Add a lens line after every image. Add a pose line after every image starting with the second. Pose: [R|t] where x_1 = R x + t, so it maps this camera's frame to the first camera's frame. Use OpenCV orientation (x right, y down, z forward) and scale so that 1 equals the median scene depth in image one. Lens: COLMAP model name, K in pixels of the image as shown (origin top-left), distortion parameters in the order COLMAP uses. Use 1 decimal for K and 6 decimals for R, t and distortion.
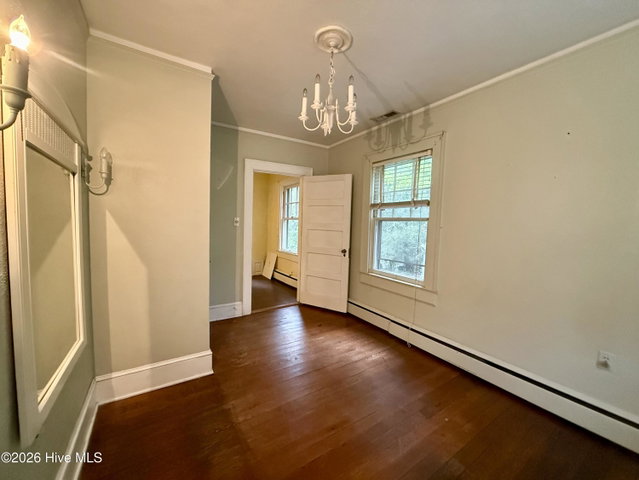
lens RADIAL K [[254.3, 0, 318.7], [0, 254.3, 239.7], [0, 0, 1]] dist [-0.000451, 0.000206]
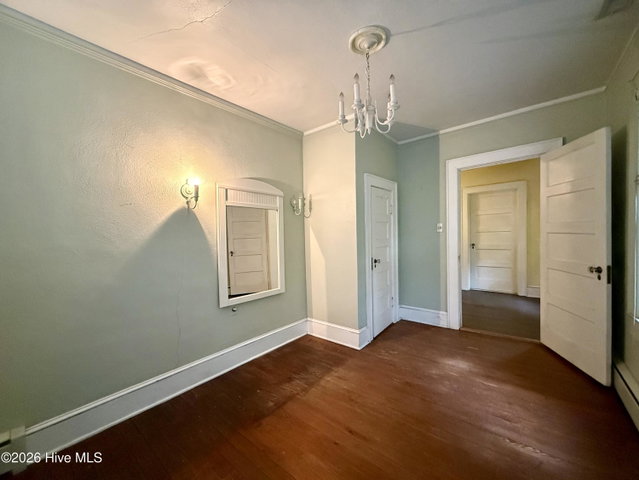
lens RADIAL K [[254.3, 0, 318.7], [0, 254.3, 239.7], [0, 0, 1]] dist [-0.000451, 0.000206]
pose [[0.295567, -0.012623, -0.955239, 0.612125], [-0.030365, 0.999283, -0.022601, 0.014853], [0.954839, 0.035686, 0.294972, 0.353646]]
